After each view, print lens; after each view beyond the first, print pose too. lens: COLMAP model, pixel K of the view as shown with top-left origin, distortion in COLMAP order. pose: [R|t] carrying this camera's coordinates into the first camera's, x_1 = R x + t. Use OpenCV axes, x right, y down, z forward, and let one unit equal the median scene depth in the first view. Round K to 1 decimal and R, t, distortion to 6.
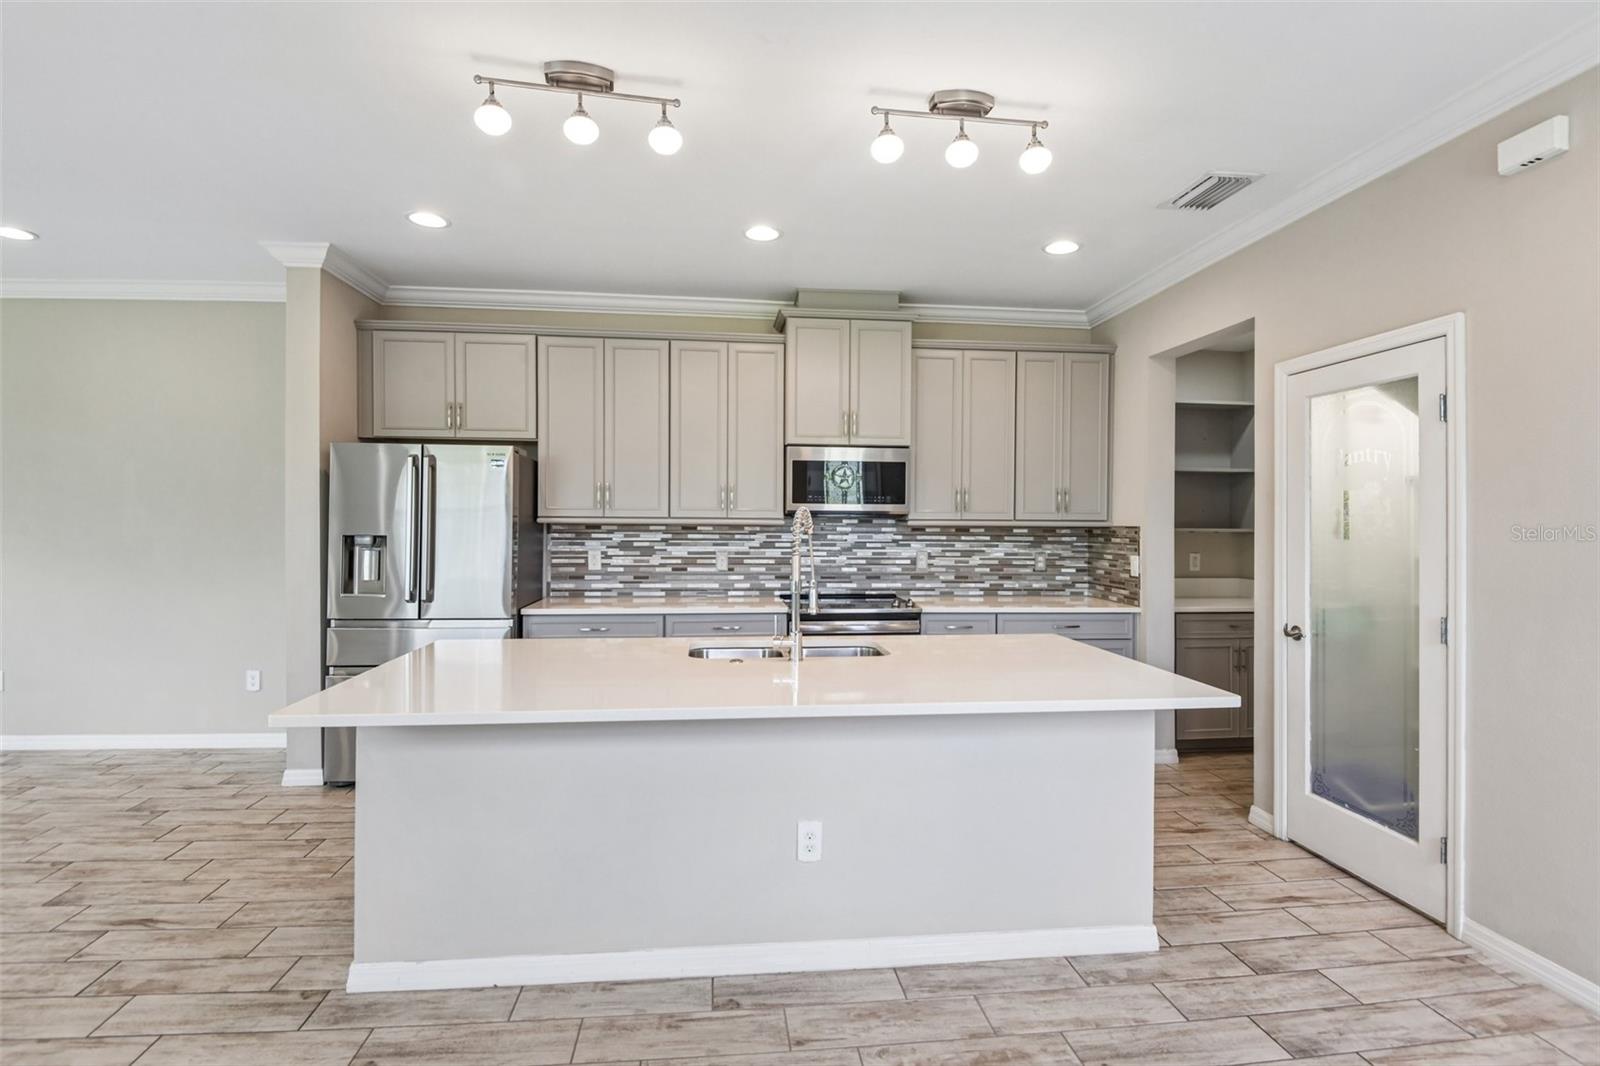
lens RADIAL K [[763.2, 0, 802.7], [0, 763.2, 515.3], [0, 0, 1]] dist [0.001024, -0.012826]
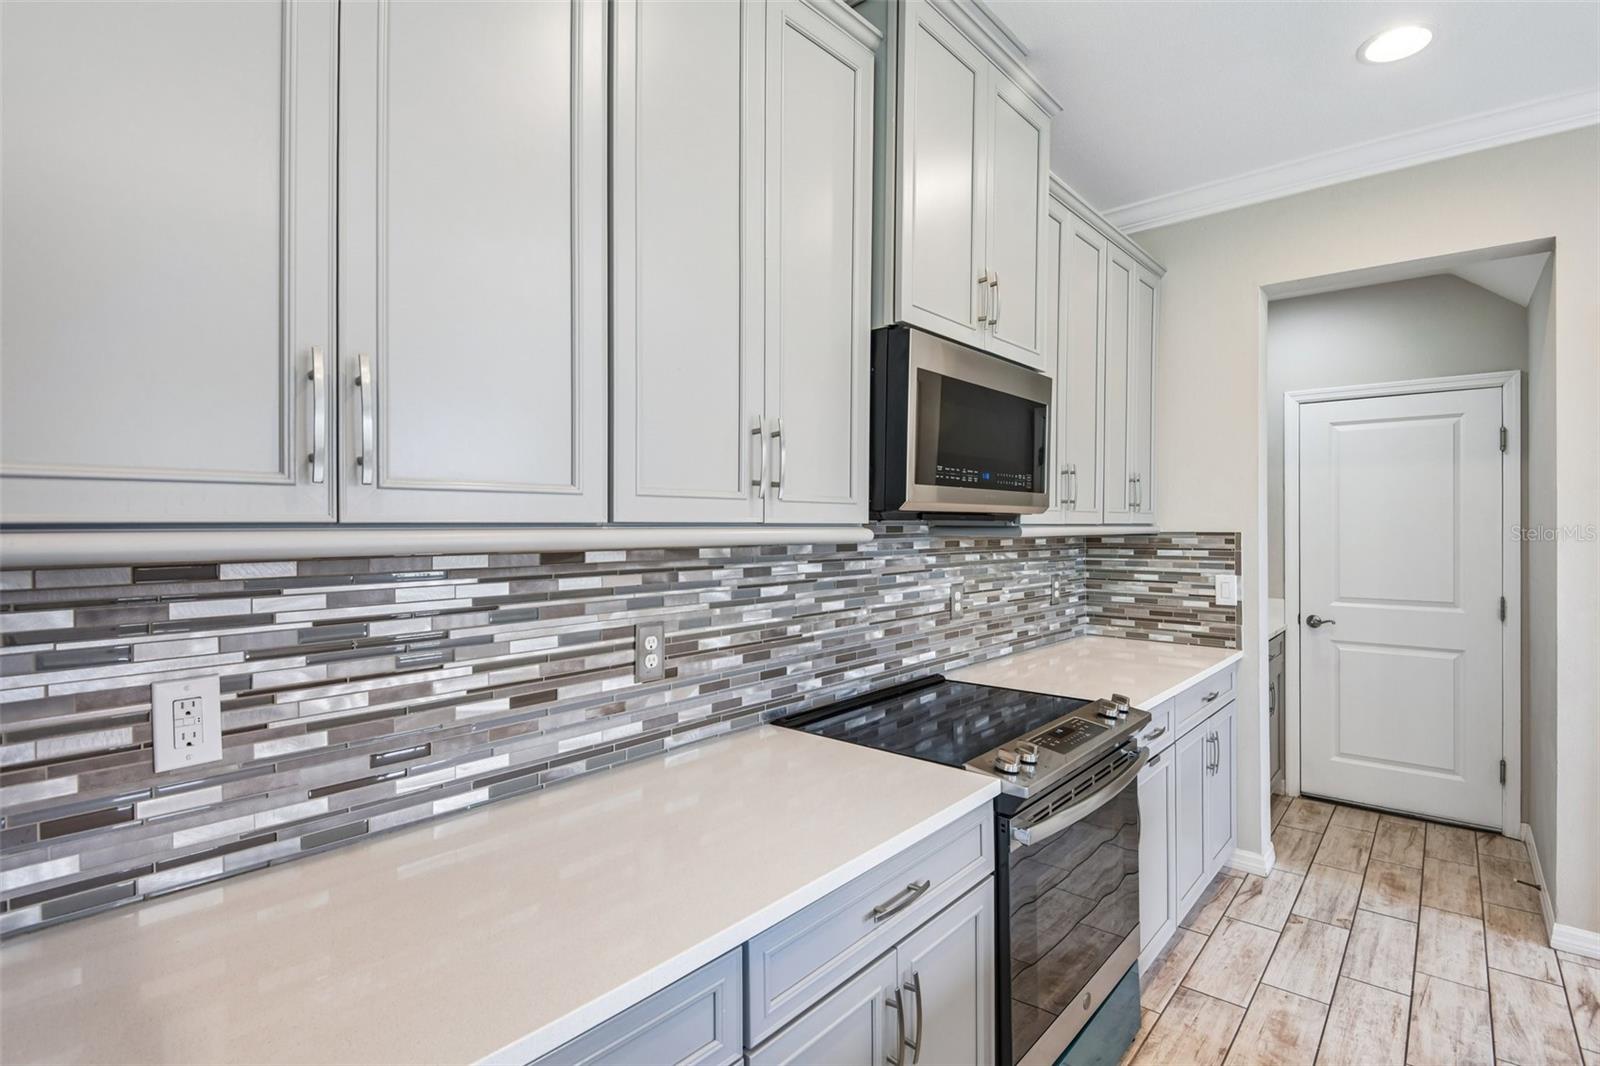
lens RADIAL K [[750.8, 0, 802.5], [0, 750.8, 530.2], [0, 0, 1]] dist [-0.000901, -0.017740]
pose [[0.742186, -0.013037, 0.670068, -0.283733], [0.001847, 0.999847, 0.017408, 0.000252], [-0.670192, -0.011682, 0.742096, 0.723596]]
